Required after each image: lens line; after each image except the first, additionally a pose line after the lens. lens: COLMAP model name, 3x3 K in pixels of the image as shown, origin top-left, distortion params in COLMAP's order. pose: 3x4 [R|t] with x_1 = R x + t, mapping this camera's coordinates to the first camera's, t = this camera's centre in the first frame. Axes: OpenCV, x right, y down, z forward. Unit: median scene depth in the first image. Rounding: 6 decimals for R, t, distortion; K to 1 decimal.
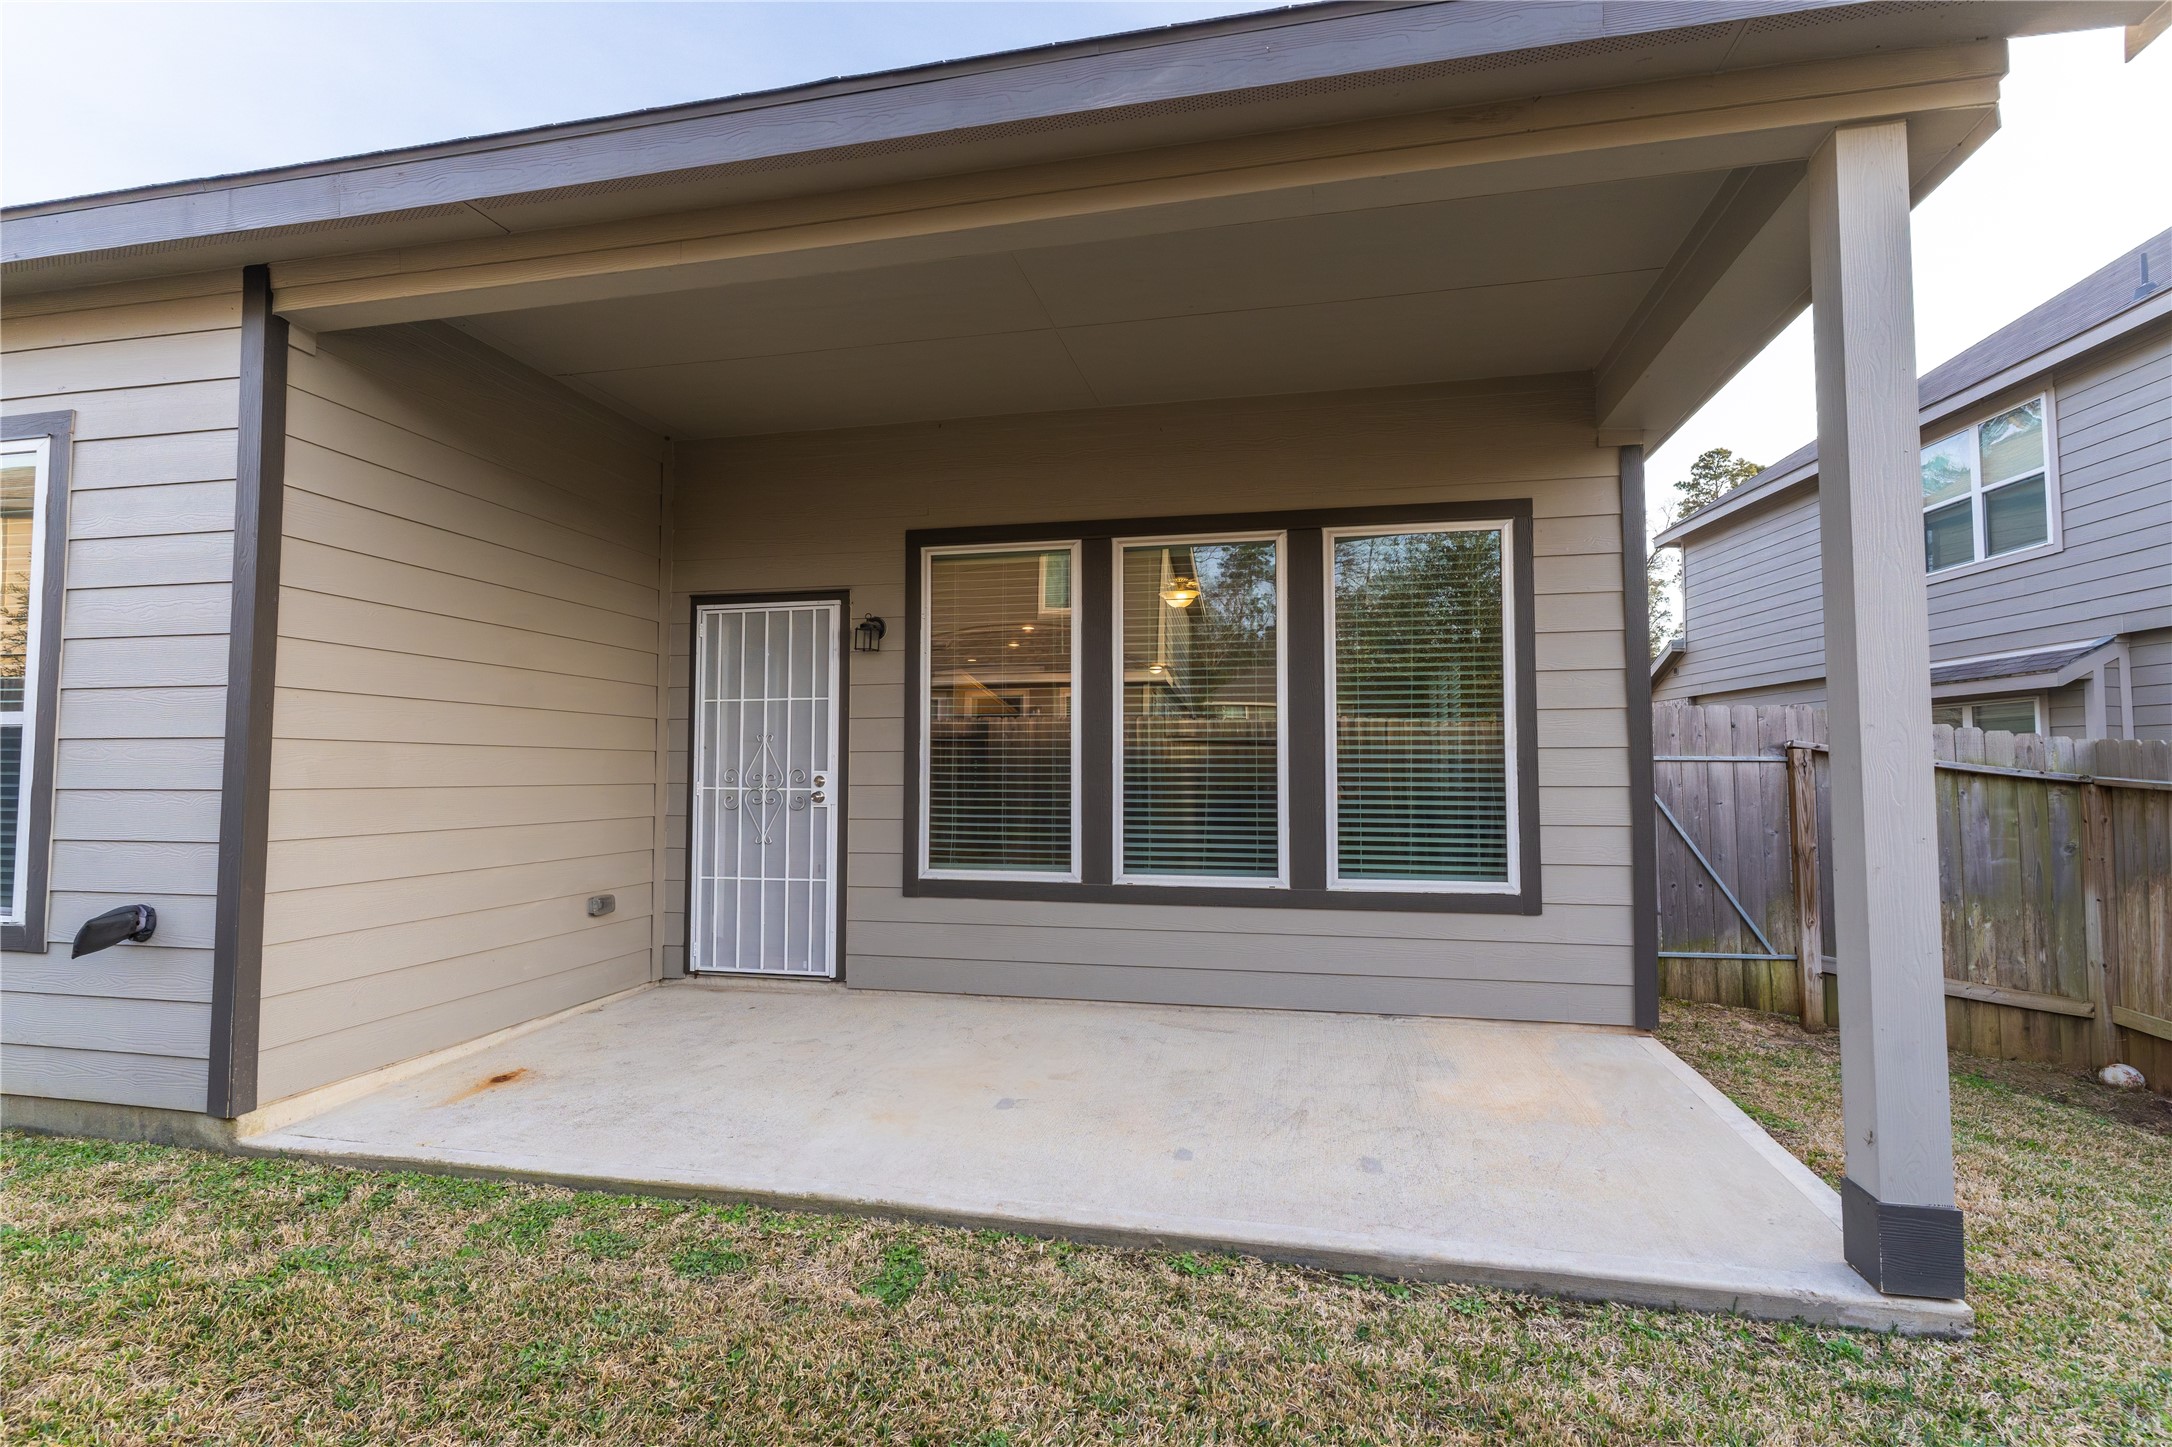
lens RADIAL K [[990.6, 0, 983.0], [0, 990.6, 721.0], [0, 0, 1]] dist [-0.000012, 0.000206]
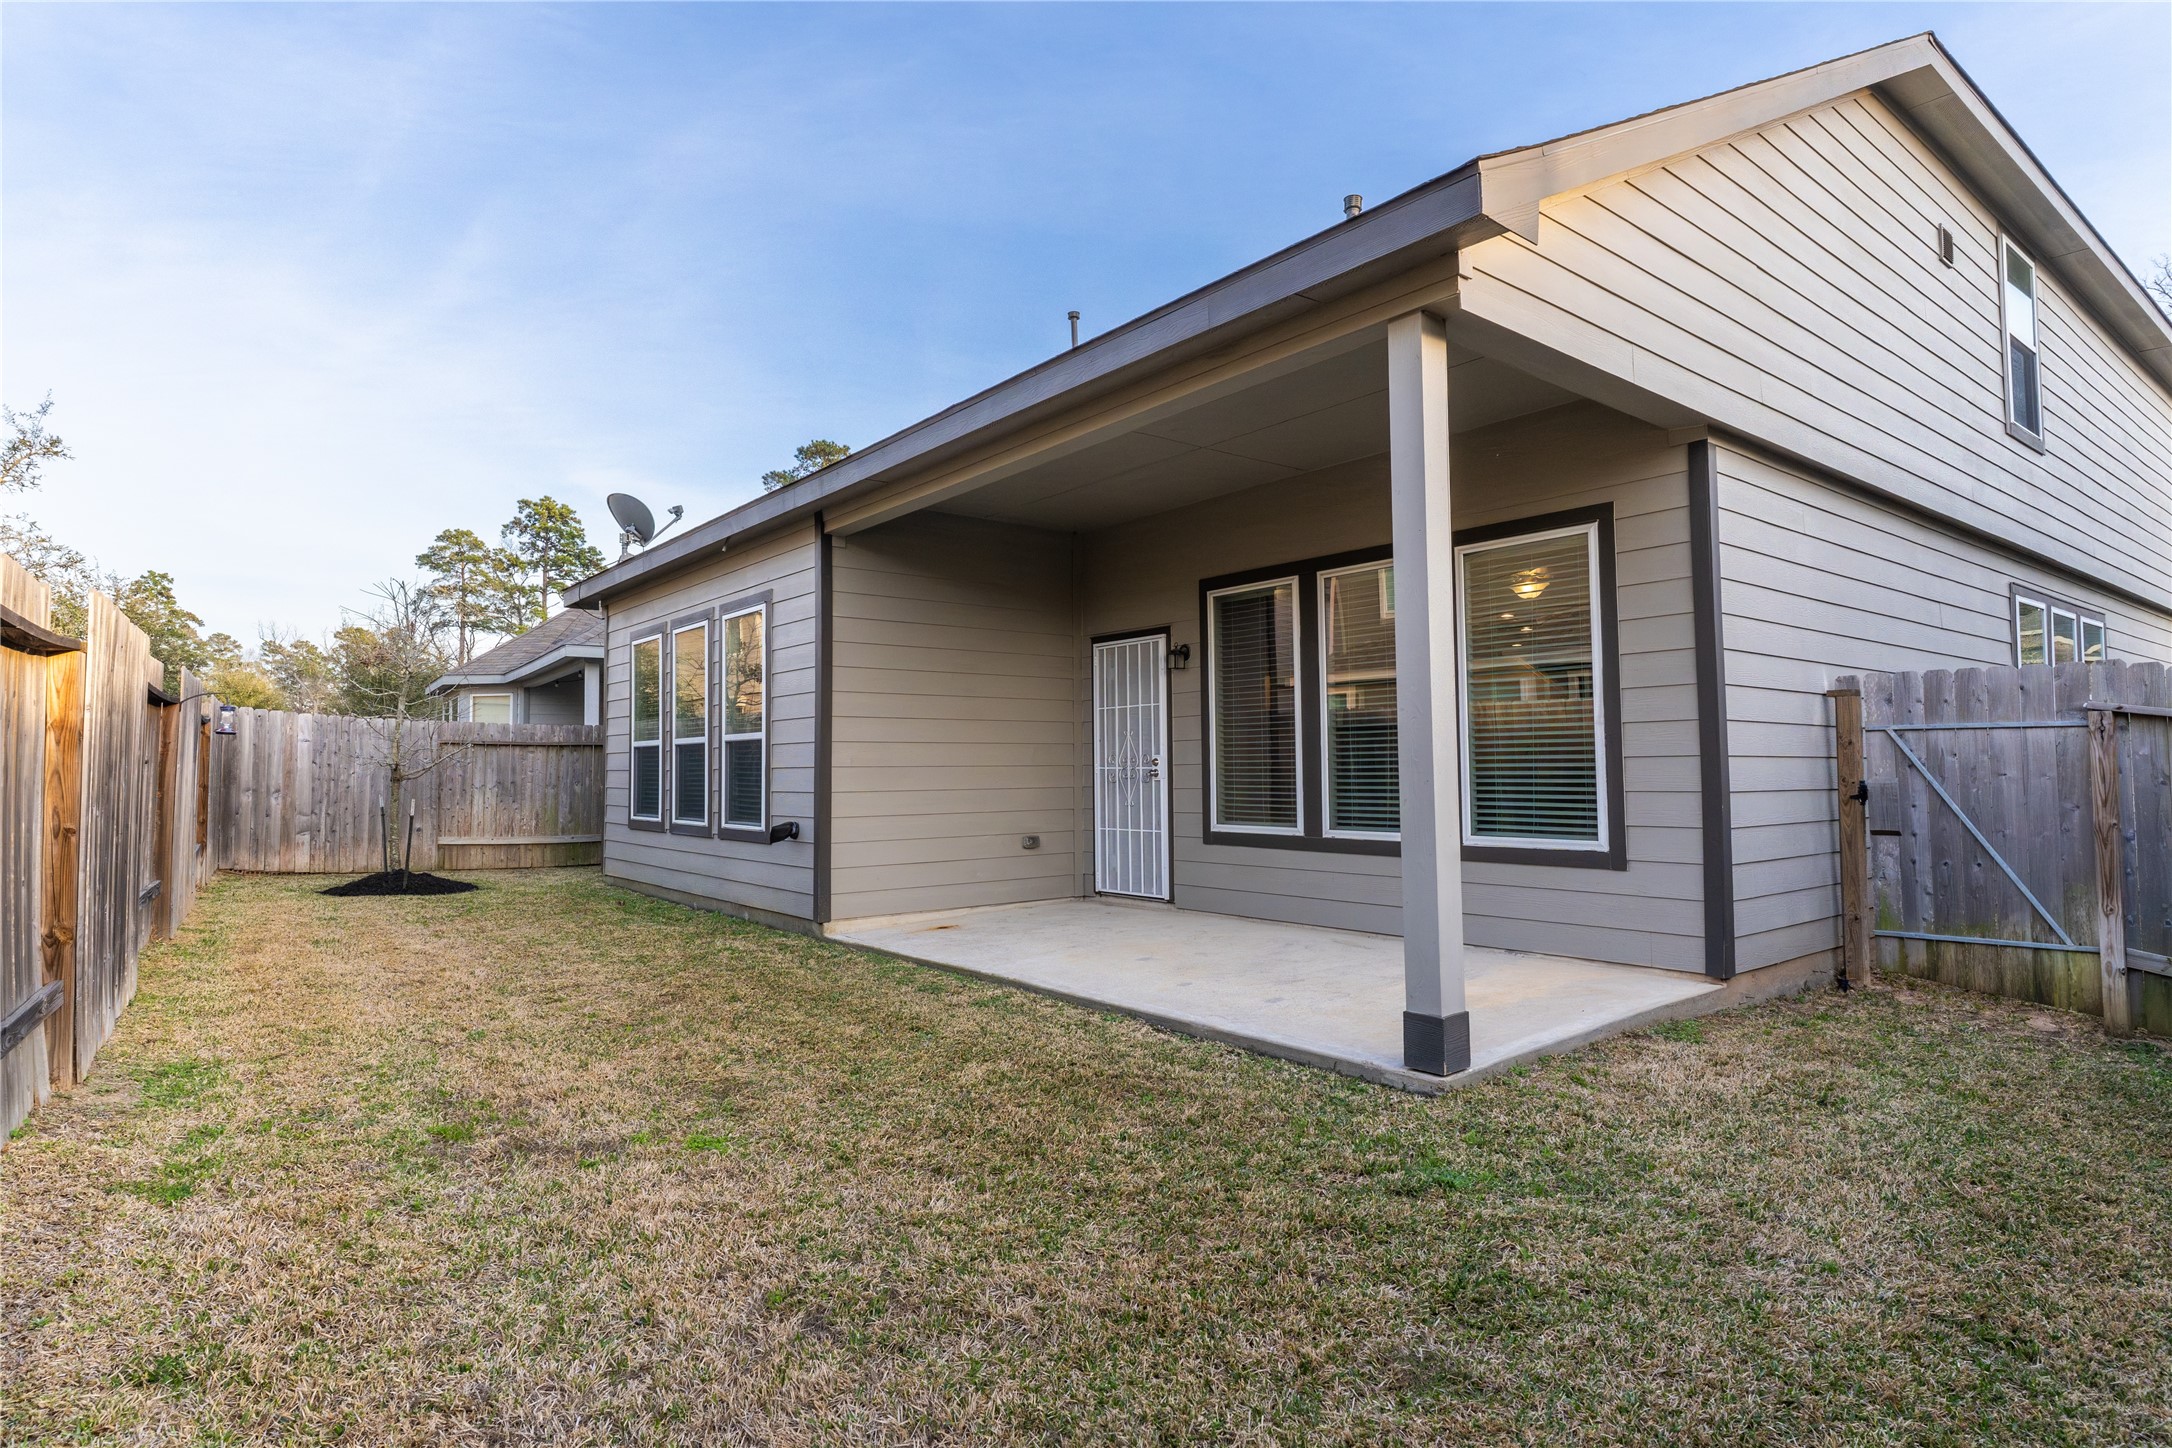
lens RADIAL K [[1116.5, 0, 1086.0], [0, 1116.5, 724.0], [0, 0, 1]] dist [0.000078, 0.000229]
pose [[0.786374, -0.034093, -0.616810, 0.794872], [0.041590, 0.999132, -0.002203, 0.005375], [0.616350, -0.023921, 0.787109, -0.347002]]
